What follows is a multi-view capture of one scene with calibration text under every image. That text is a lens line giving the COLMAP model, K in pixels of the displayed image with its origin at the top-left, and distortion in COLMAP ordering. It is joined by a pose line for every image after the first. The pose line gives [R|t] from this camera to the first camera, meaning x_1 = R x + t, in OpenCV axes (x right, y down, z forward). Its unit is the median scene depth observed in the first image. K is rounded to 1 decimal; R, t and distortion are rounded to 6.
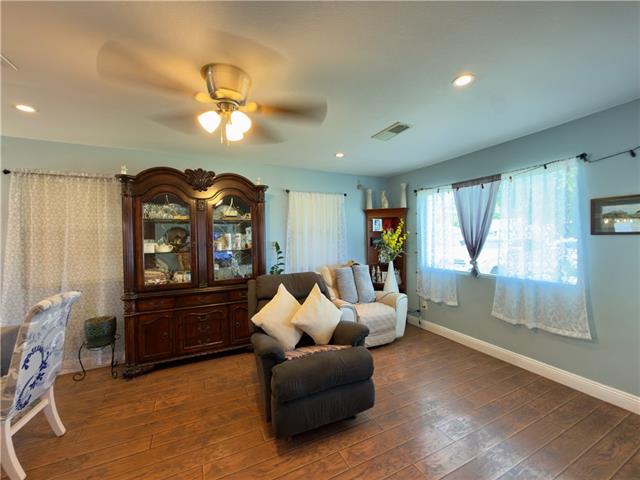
lens RADIAL K [[255.8, 0, 319.7], [0, 255.8, 240.2], [0, 0, 1]] dist [0.000218, 0.000010]
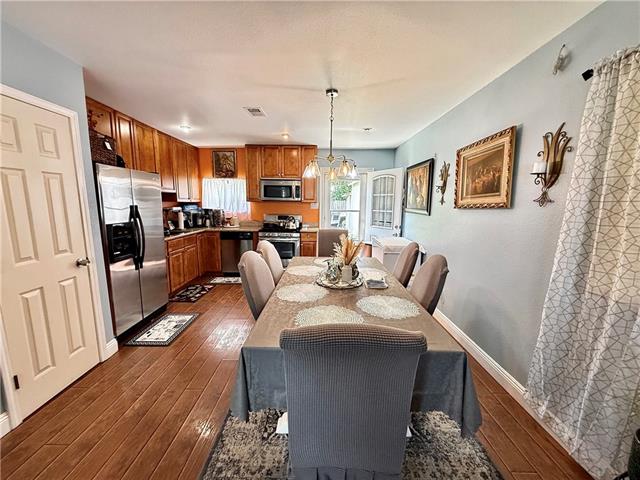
lens RADIAL K [[254.8, 0, 318.4], [0, 254.8, 240.2], [0, 0, 1]] dist [0.000408, -0.000030]
pose [[-0.437452, 0.141265, -0.888077, -0.557013], [-0.017015, 0.986107, 0.165240, -0.002137], [0.899081, 0.087396, -0.428970, 0.930961]]
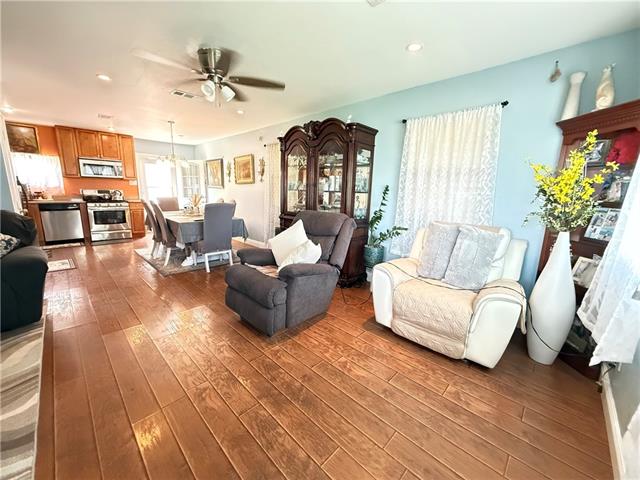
lens RADIAL K [[255.8, 0, 319.7], [0, 255.8, 240.2], [0, 0, 1]] dist [0.000218, 0.000010]
pose [[0.342843, 0.201590, -0.917508, 1.108993], [-0.043611, 0.979065, 0.198819, 0.047060], [0.938380, -0.028150, 0.344457, 0.861361]]
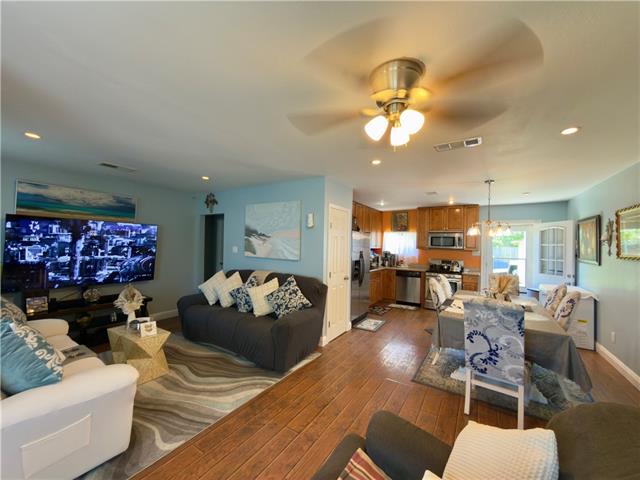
lens RADIAL K [[255.8, 0, 319.7], [0, 255.8, 240.2], [0, 0, 1]] dist [0.000218, 0.000010]
pose [[-0.850791, -0.013750, -0.525324, 0.272994], [-0.018179, 0.999829, 0.003272, -0.048729], [0.525190, 0.012334, -0.850896, 1.353829]]
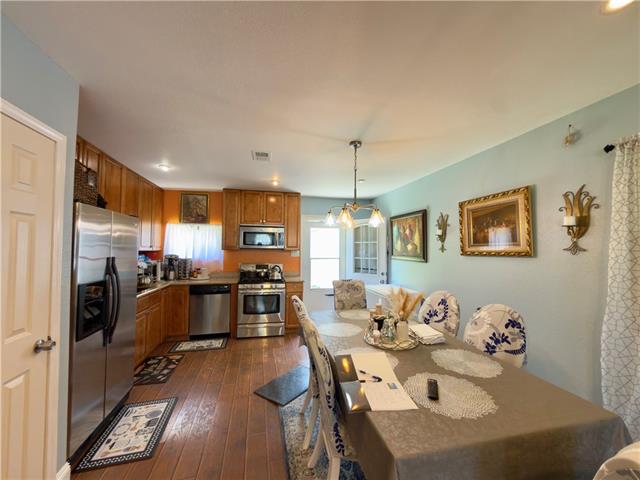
lens RADIAL K [[255.8, 0, 319.7], [0, 255.8, 240.2], [0, 0, 1]] dist [0.000218, 0.000010]
pose [[-0.211148, -0.020653, -0.977236, -0.527084], [-0.015744, 0.999719, -0.017726, -0.007407], [0.977327, 0.011642, -0.211414, 0.511271]]
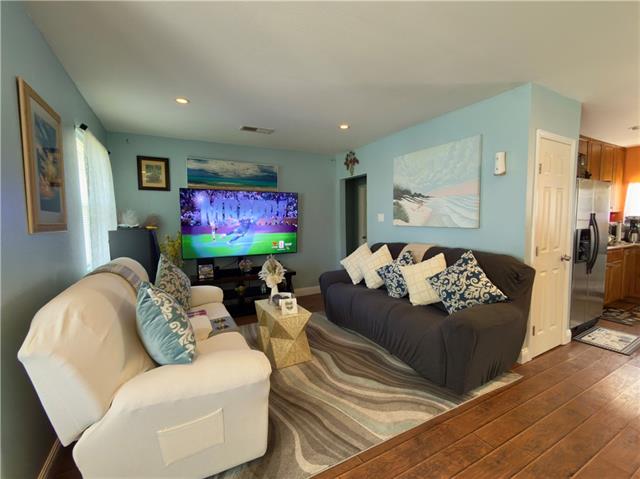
lens RADIAL K [[286.5, 0, 320.0], [0, 286.5, 239.5], [0, 0, 1]] dist [-0.002192, -0.000355]
pose [[-0.998882, 0.027048, -0.038778, 0.227739], [0.023615, 0.995981, 0.086390, 0.025495], [0.040959, 0.085378, -0.995506, 1.019194]]
